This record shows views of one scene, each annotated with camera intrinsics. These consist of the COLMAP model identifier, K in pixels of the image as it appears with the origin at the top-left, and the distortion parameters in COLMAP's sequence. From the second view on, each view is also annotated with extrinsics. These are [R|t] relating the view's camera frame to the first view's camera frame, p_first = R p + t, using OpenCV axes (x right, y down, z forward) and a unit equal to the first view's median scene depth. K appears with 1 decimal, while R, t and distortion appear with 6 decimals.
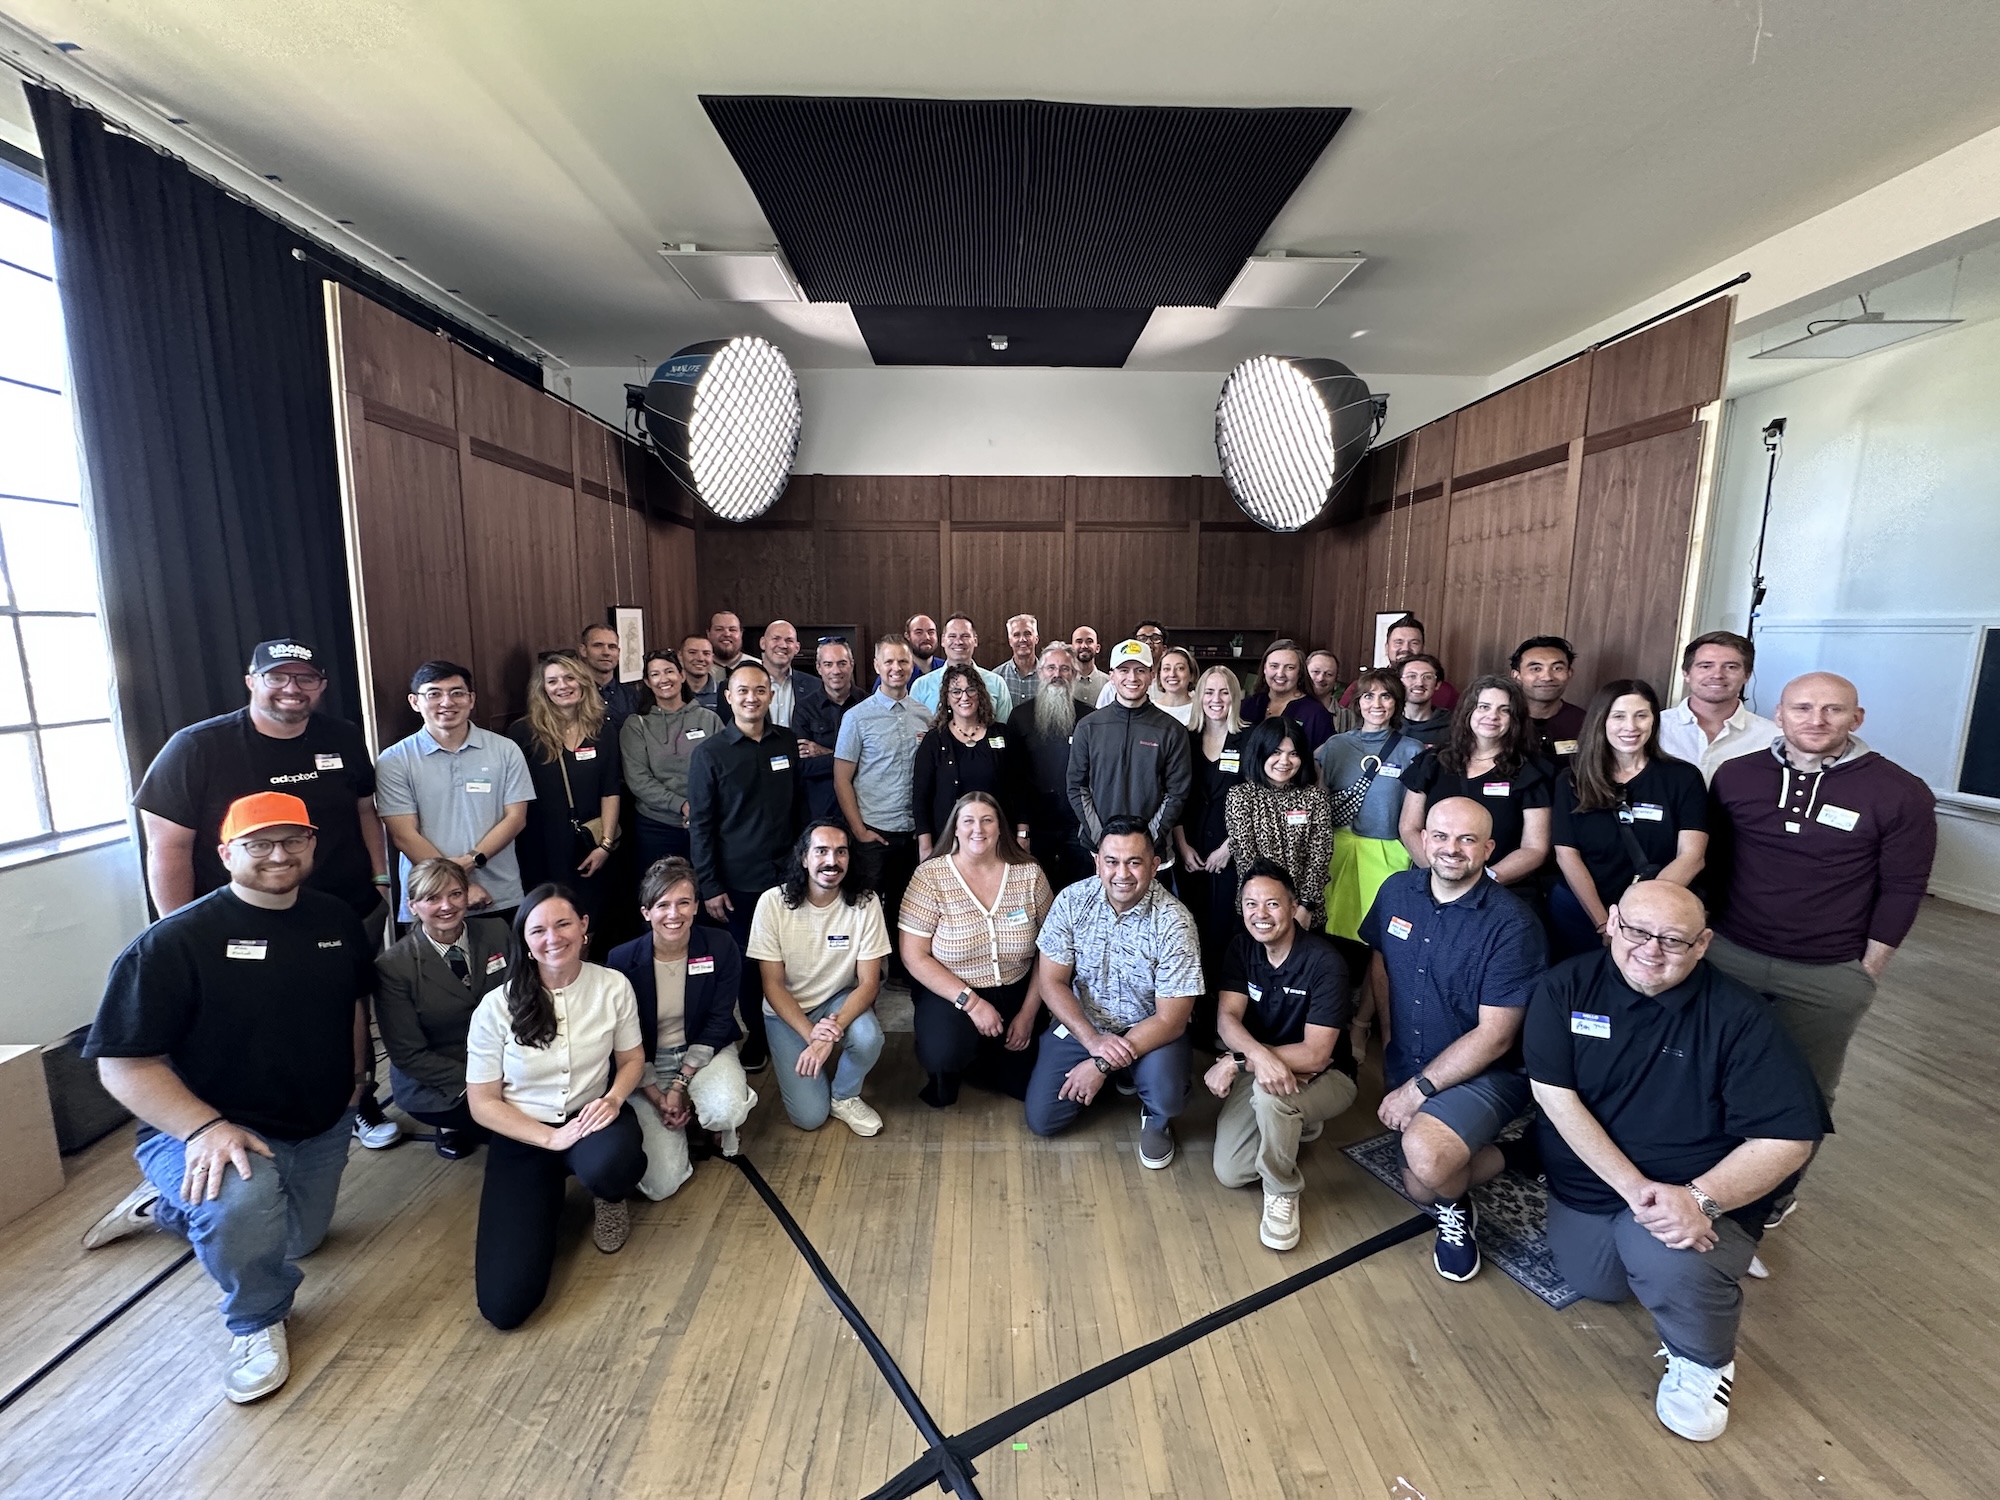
lens RADIAL K [[804.5, 0, 1000.0], [0, 804.5, 750.0], [0, 0, 1]] dist [-0.000489, 0.000015]
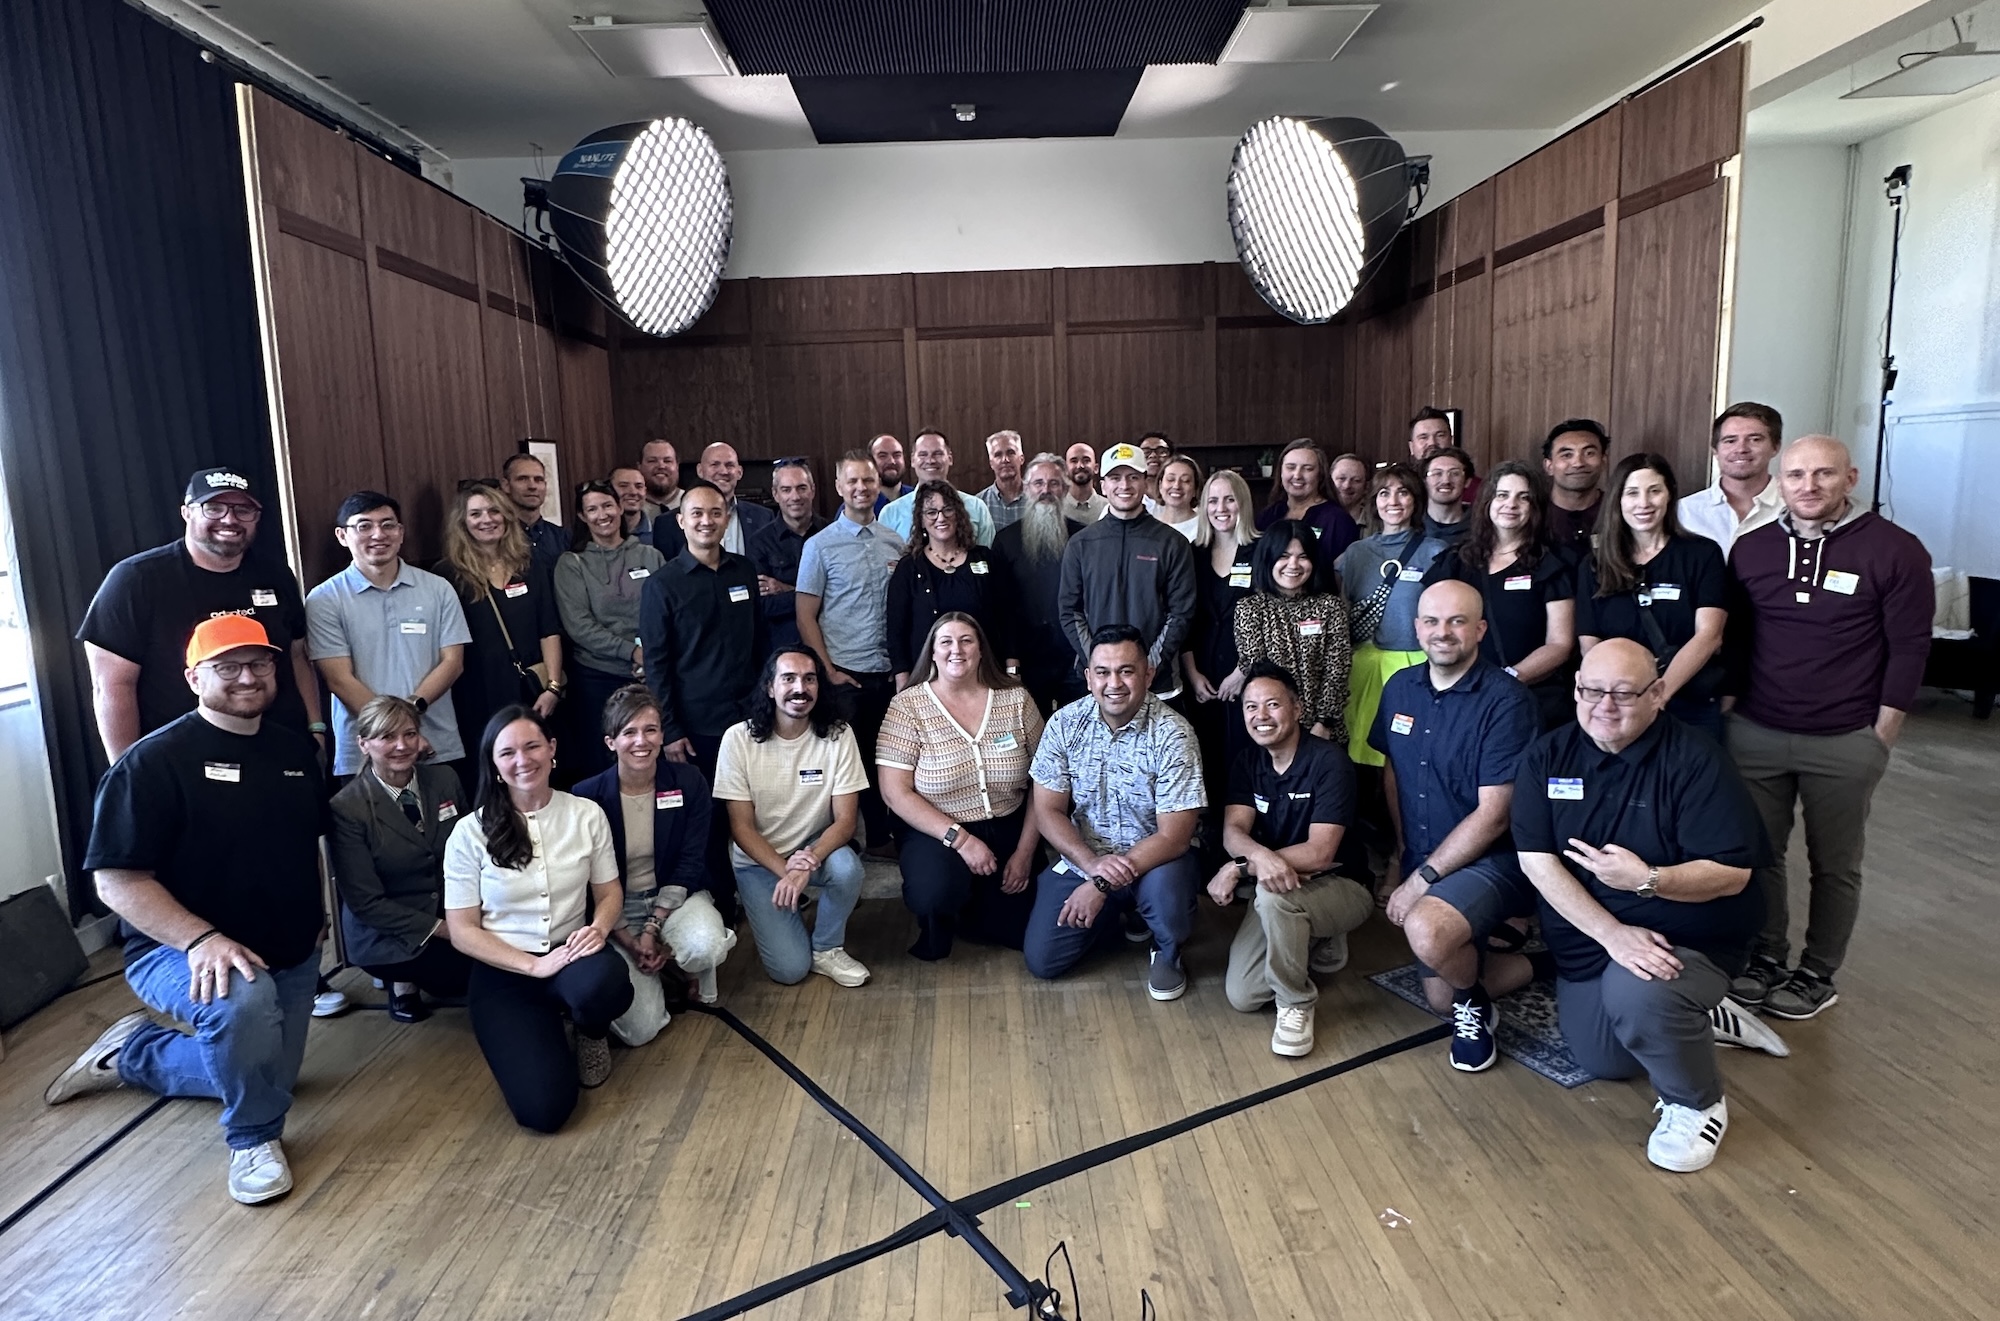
lens RADIAL K [[1125.1, 0, 1000.0], [0, 1125.1, 660.5], [0, 0, 1]] dist [-0.000440, 0.001354]
pose [[0.999182, -0.040173, 0.004719, 0.011017], [0.040181, 0.999191, -0.001698, 0.113856], [-0.004647, 0.001886, 0.999987, -0.286049]]
